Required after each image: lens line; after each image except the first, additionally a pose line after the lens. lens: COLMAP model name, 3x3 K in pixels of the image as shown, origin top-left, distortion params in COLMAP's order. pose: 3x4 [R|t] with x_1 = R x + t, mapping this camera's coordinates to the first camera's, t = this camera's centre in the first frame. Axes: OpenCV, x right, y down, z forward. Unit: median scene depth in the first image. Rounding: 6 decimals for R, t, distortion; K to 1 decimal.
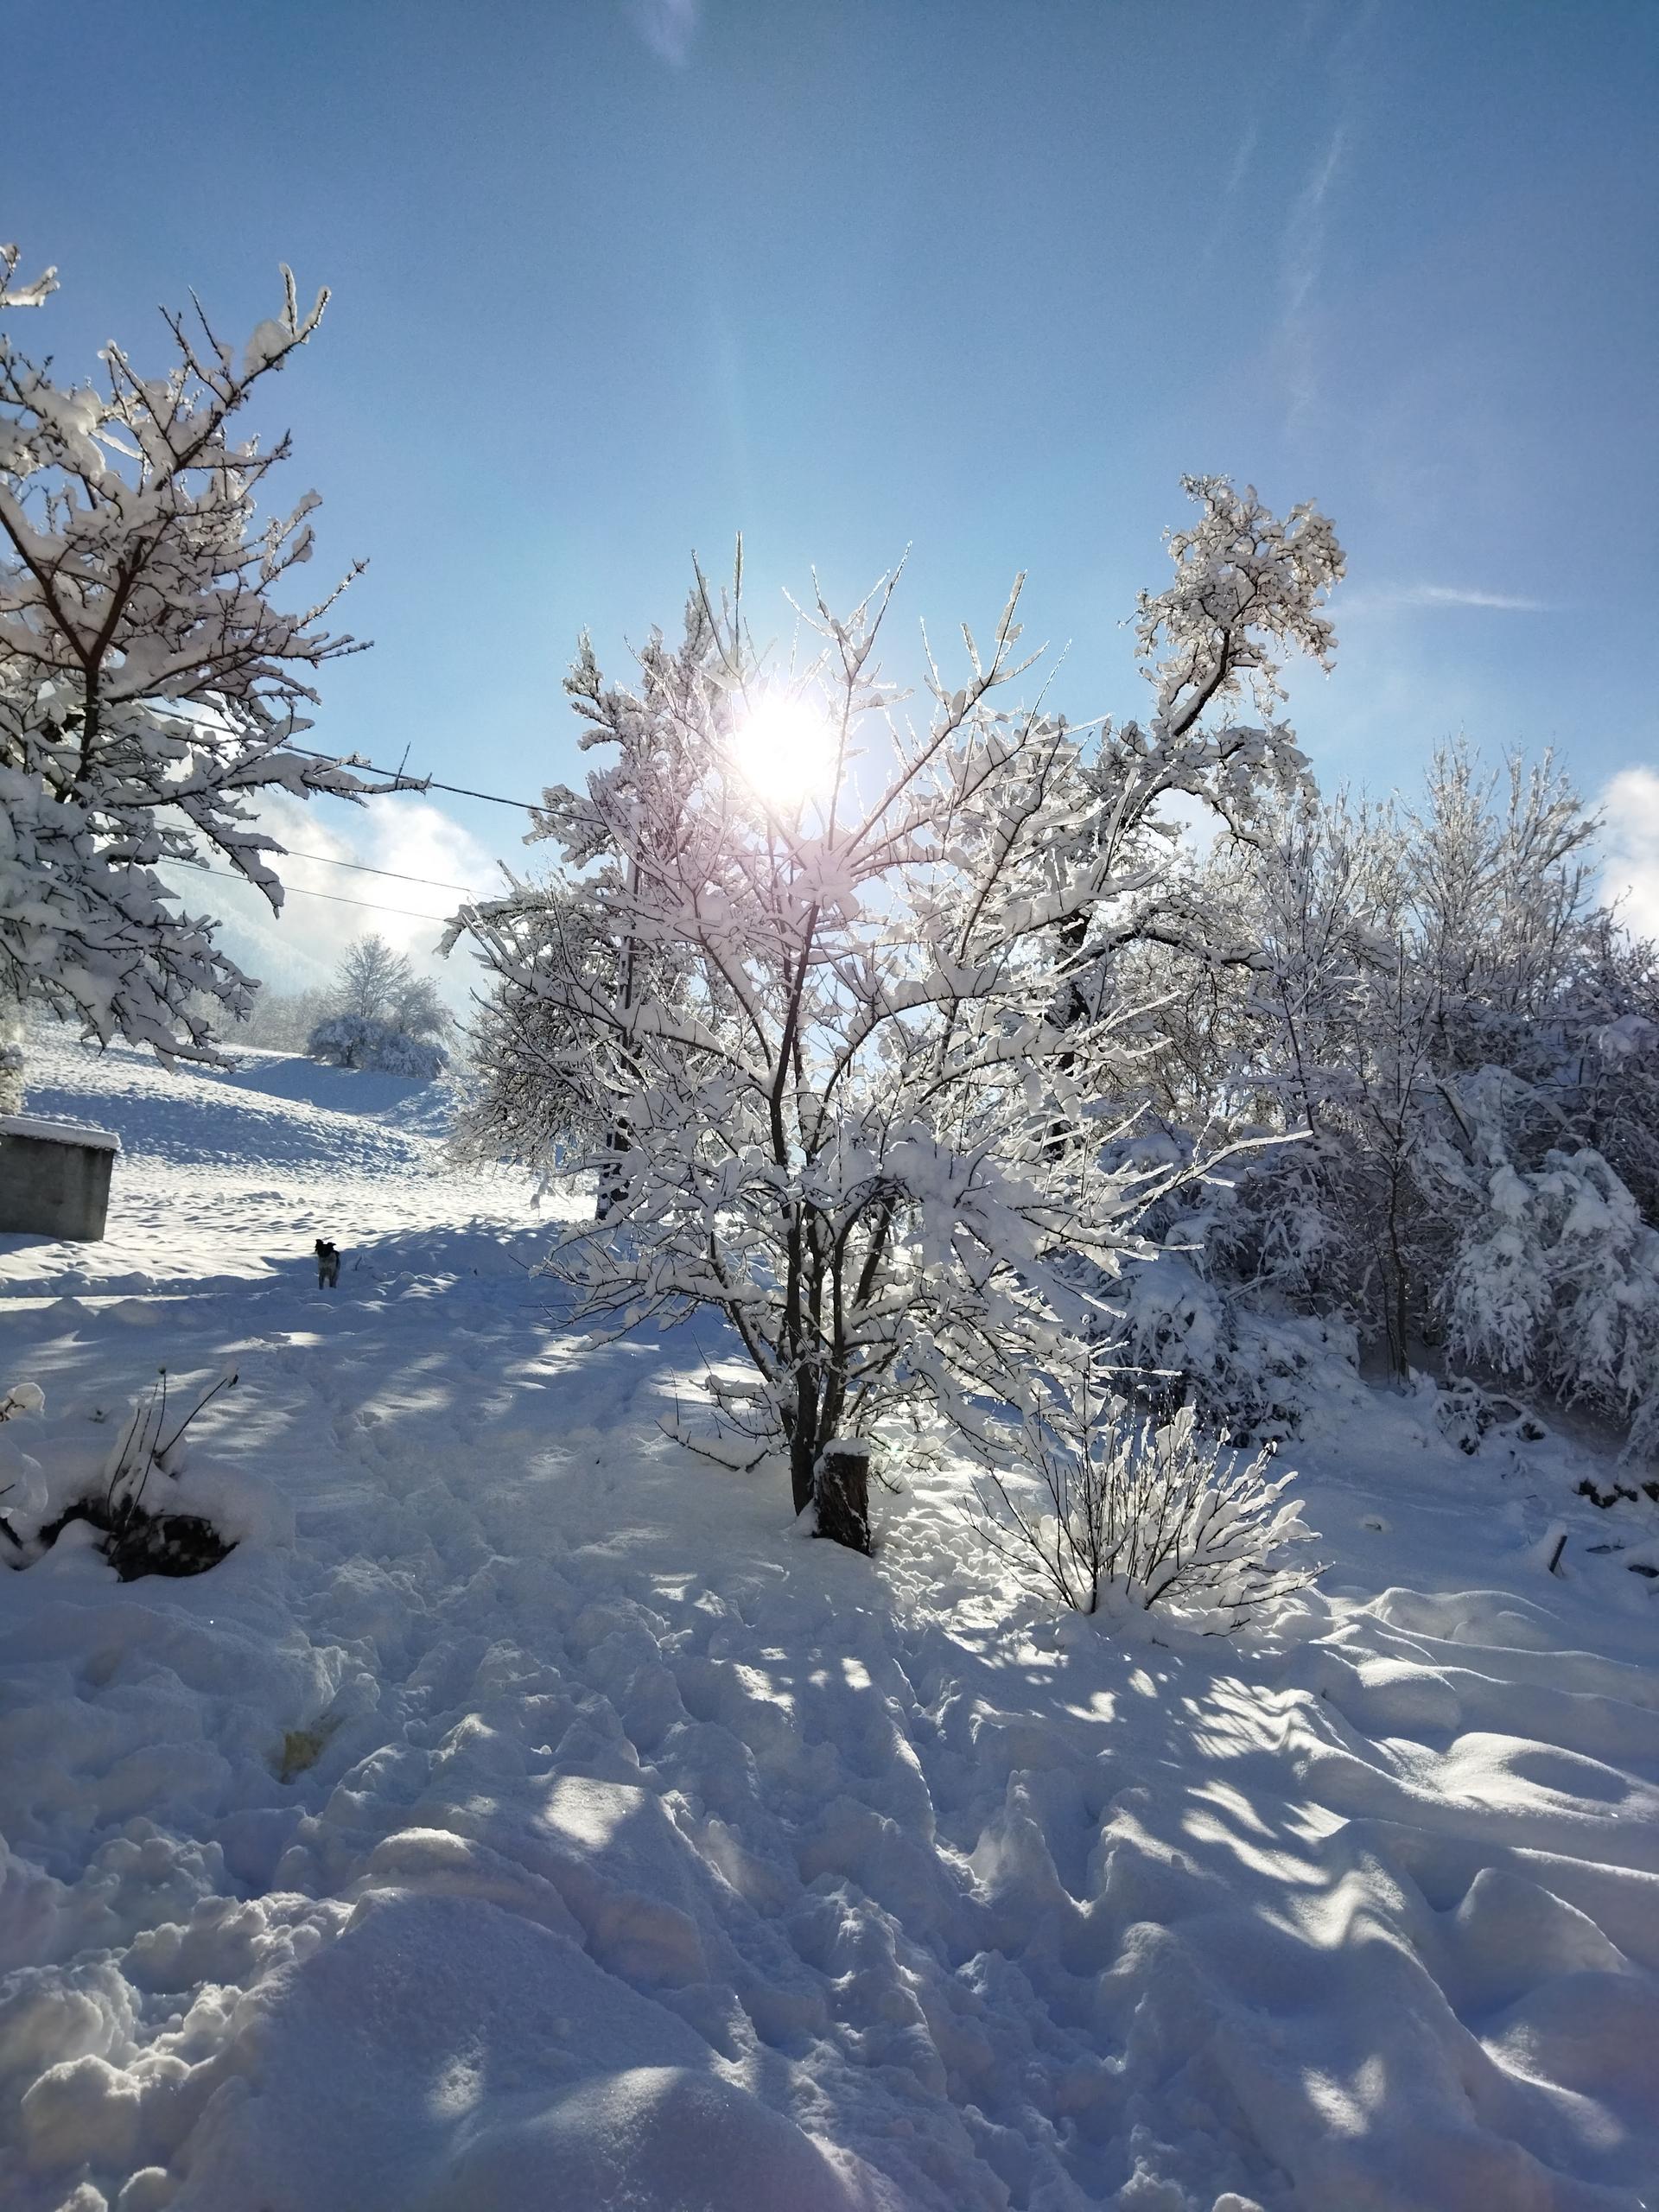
lens RADIAL K [[1665.9, 0, 829.8], [0, 1665.9, 1105.1], [0, 0, 1]] dist [0.004510, -0.001087]
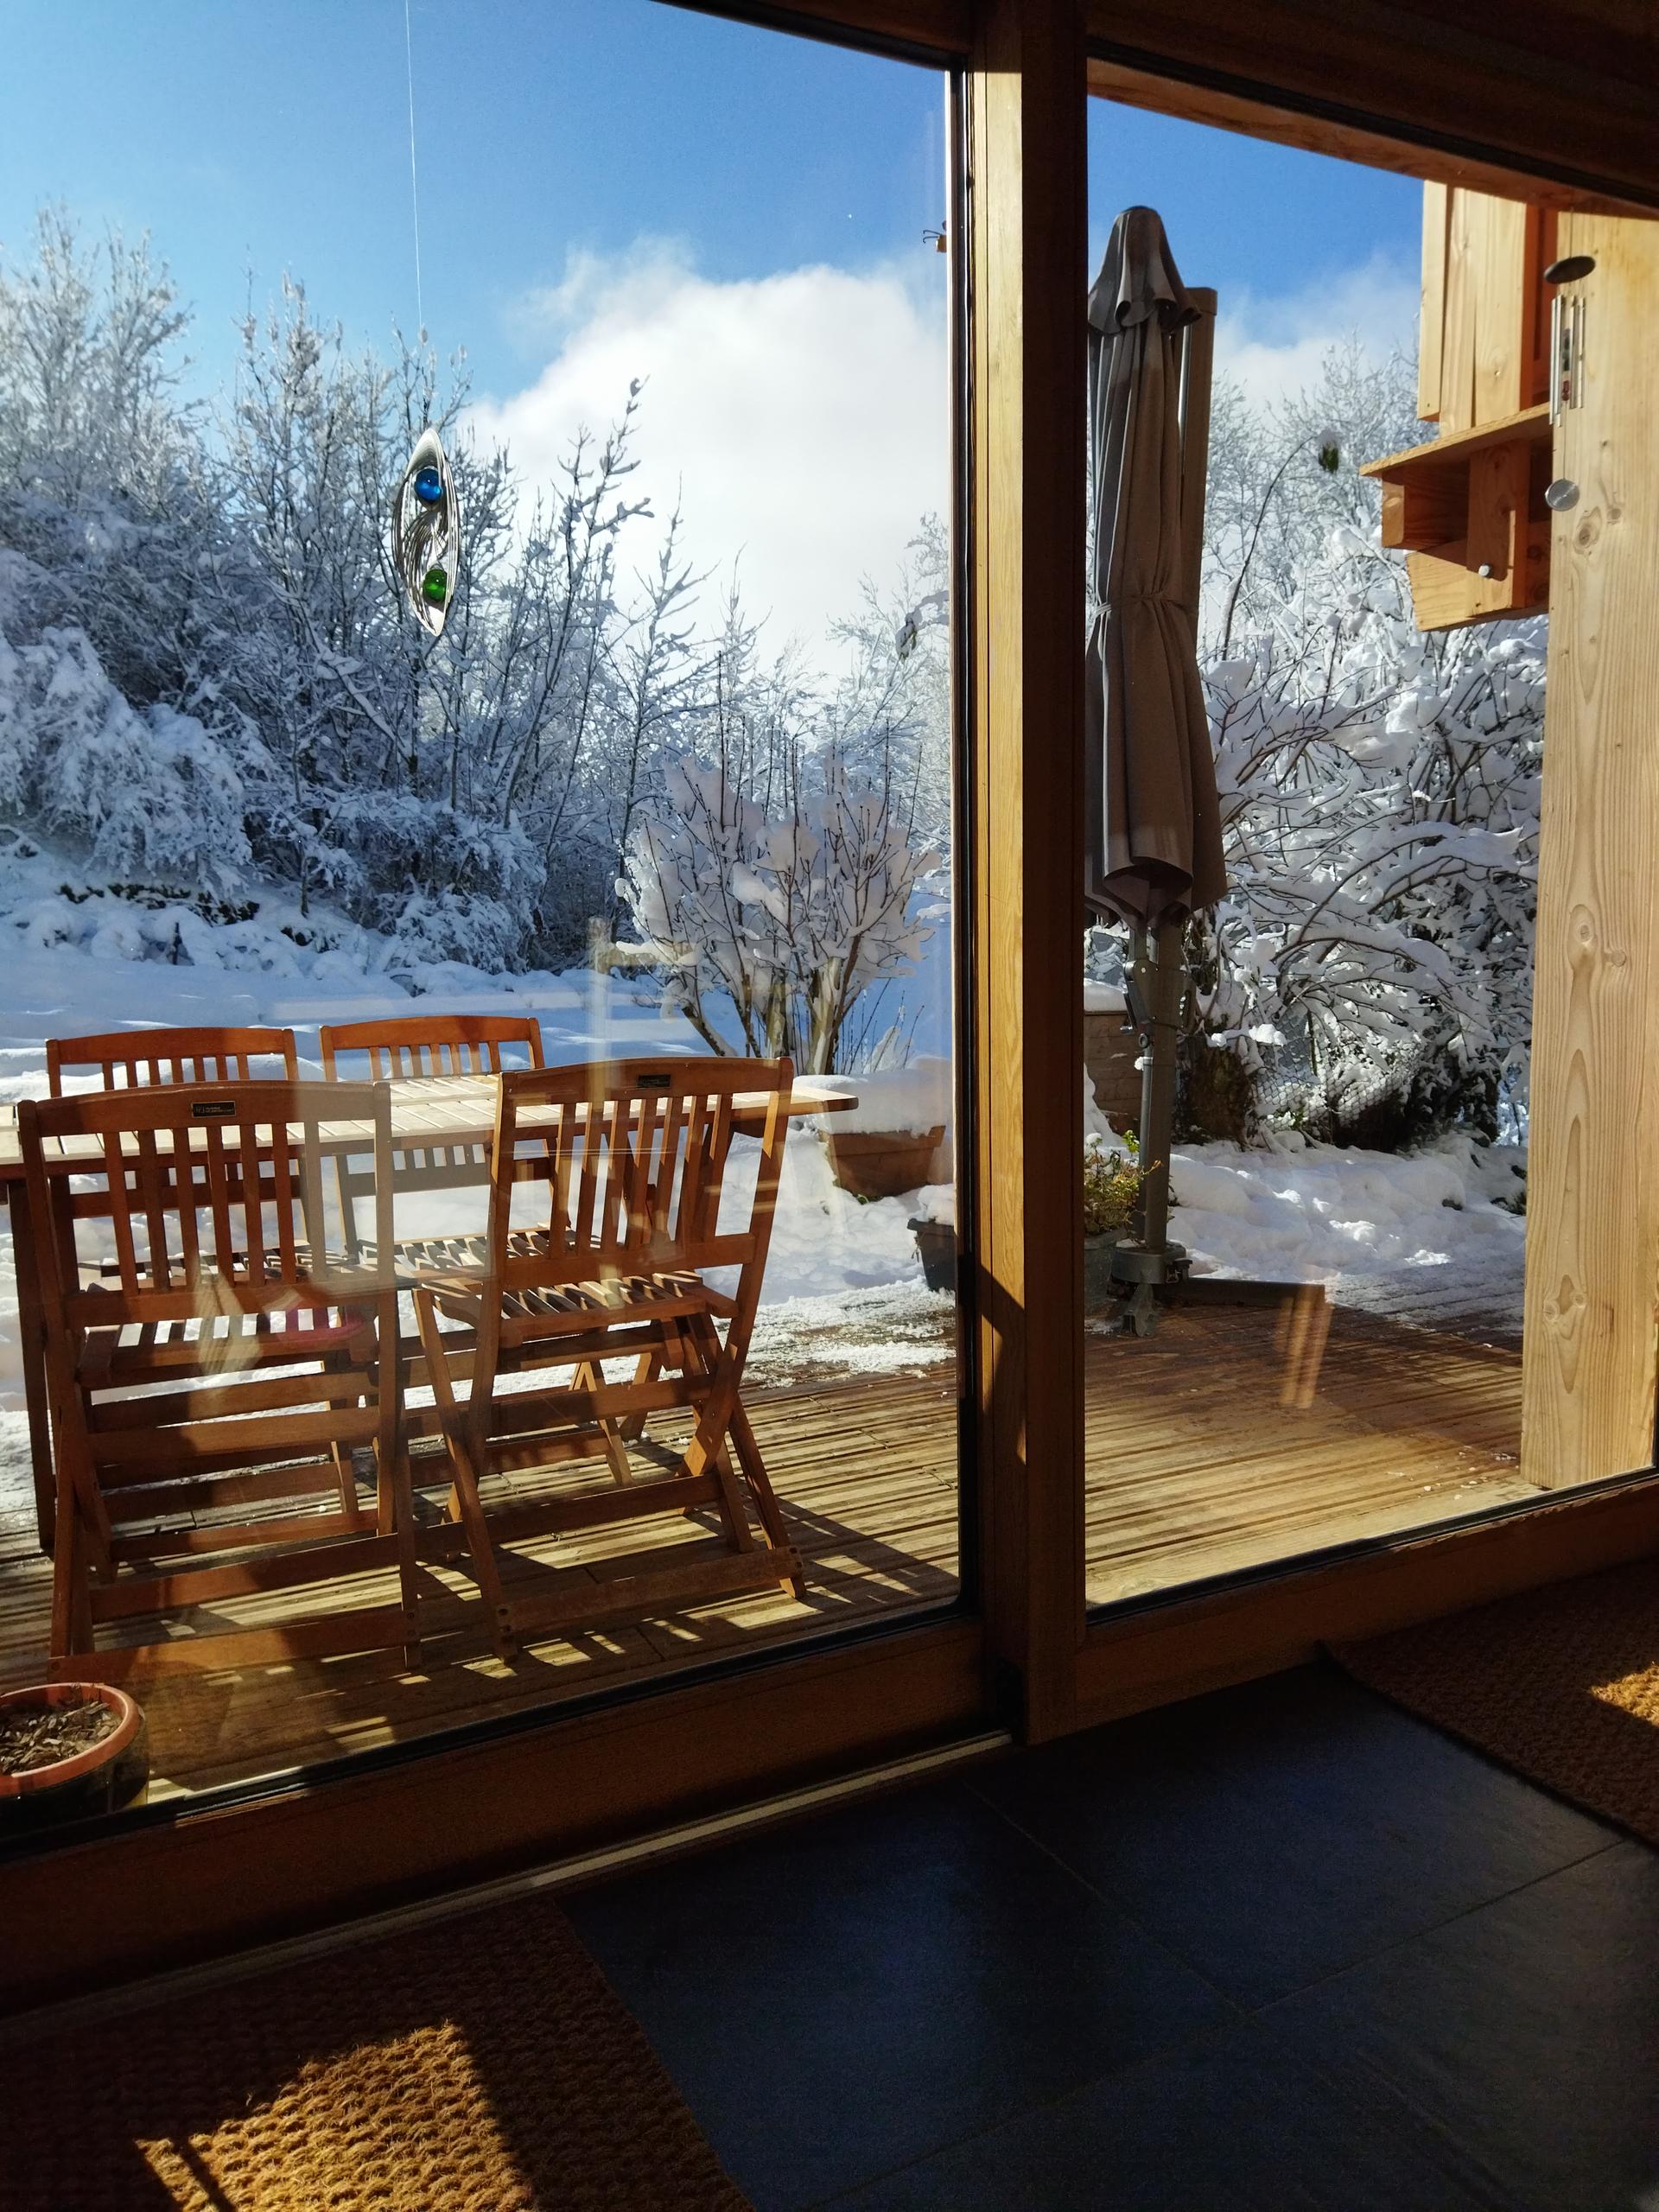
lens RADIAL K [[1665.9, 0, 831.6], [0, 1665.9, 1107.8], [0, 0, 1]] dist [0.004510, -0.001087]
pose [[0.767535, -0.136032, 0.626407, 0.058317], [-0.063959, 0.956094, 0.285995, -0.025561], [-0.637808, -0.259576, 0.725135, -0.396575]]
